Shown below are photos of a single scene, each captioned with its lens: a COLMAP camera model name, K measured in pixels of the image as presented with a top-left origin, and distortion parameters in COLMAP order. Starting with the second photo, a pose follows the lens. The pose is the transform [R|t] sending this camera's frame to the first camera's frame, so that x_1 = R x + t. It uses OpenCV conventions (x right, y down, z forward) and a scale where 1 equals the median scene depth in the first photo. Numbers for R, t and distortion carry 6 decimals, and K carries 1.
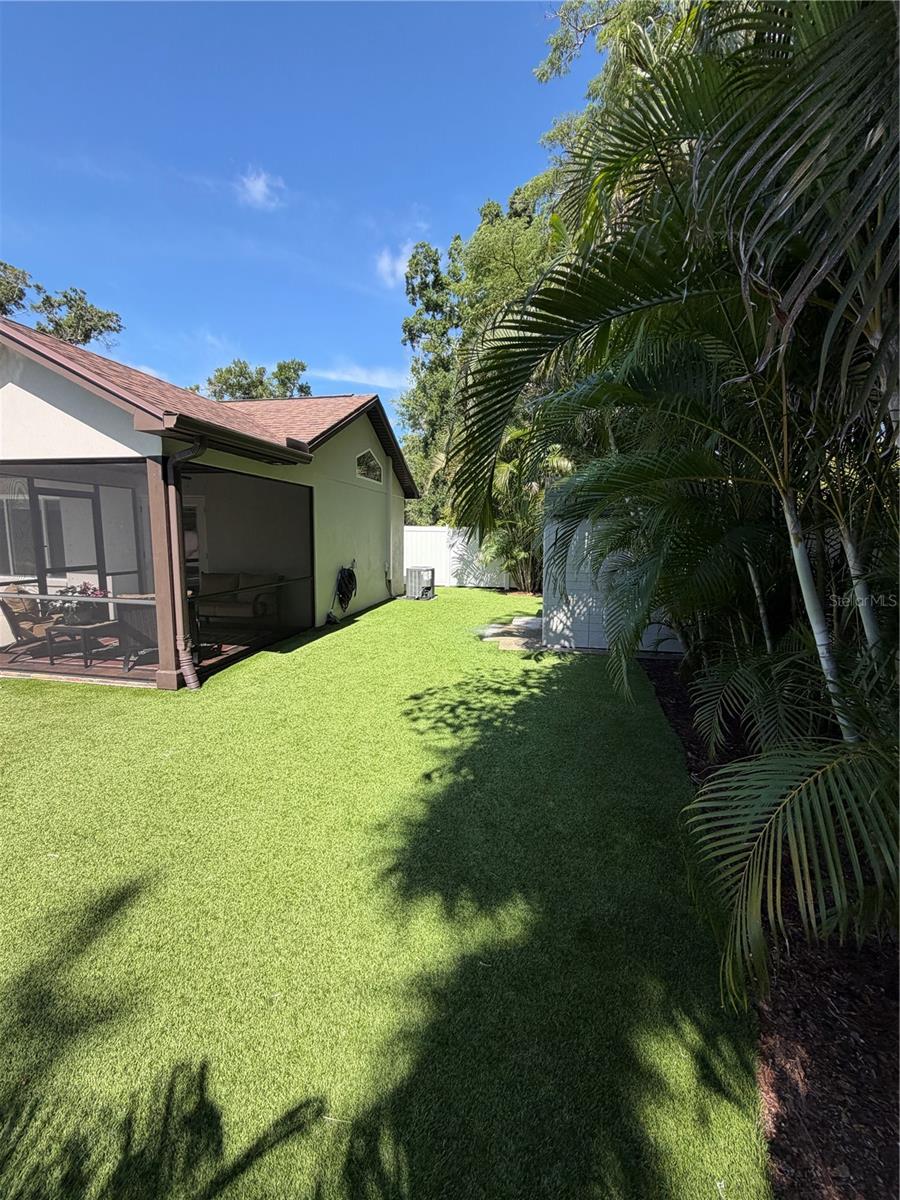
lens RADIAL K [[478.5, 0, 451.2], [0, 478.5, 595.8], [0, 0, 1]] dist [0.000374, -0.000526]
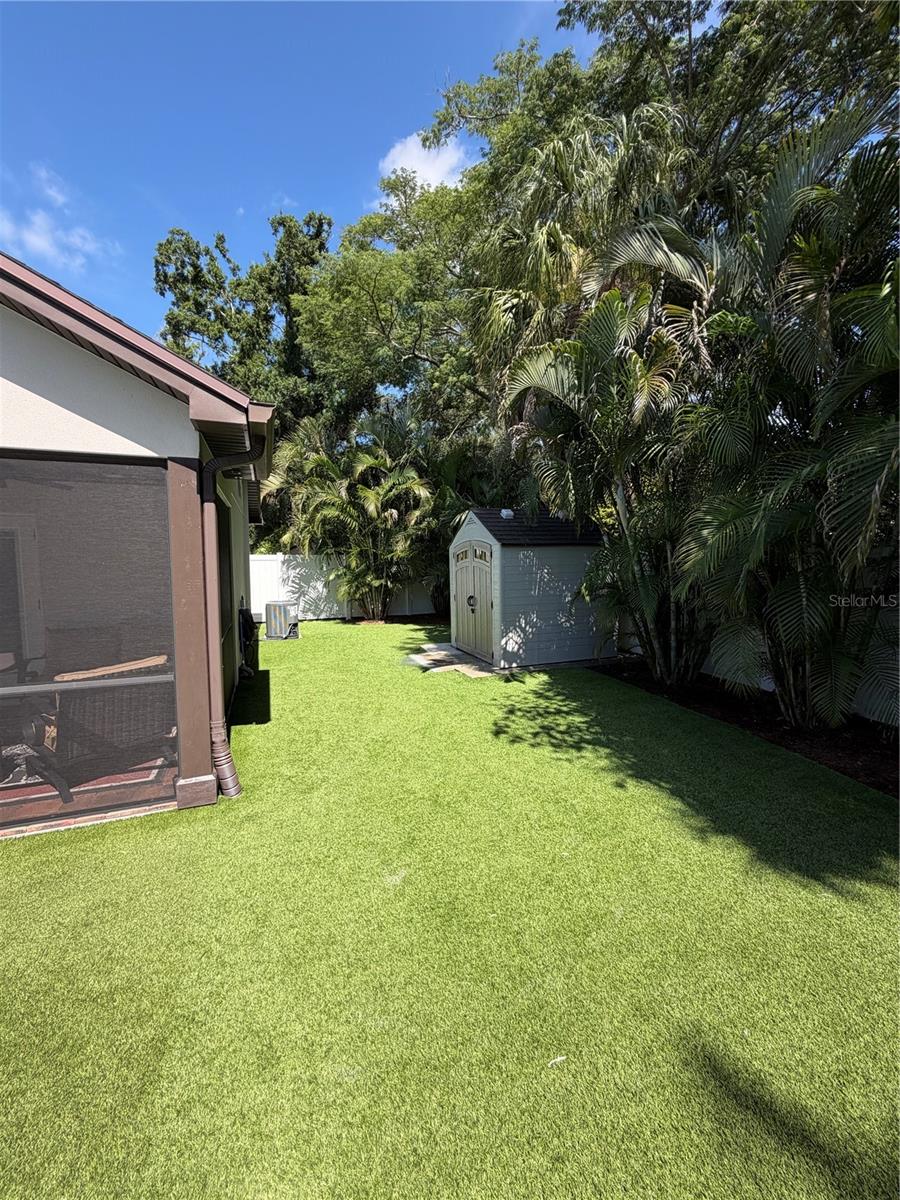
lens RADIAL K [[478.5, 0, 455.4], [0, 478.5, 594.8], [0, 0, 1]] dist [0.000374, -0.000526]
pose [[0.835212, -0.060860, 0.546550, -0.628429], [0.091127, 0.995434, -0.028410, -0.043125], [-0.542326, 0.073534, 0.836944, 0.224425]]
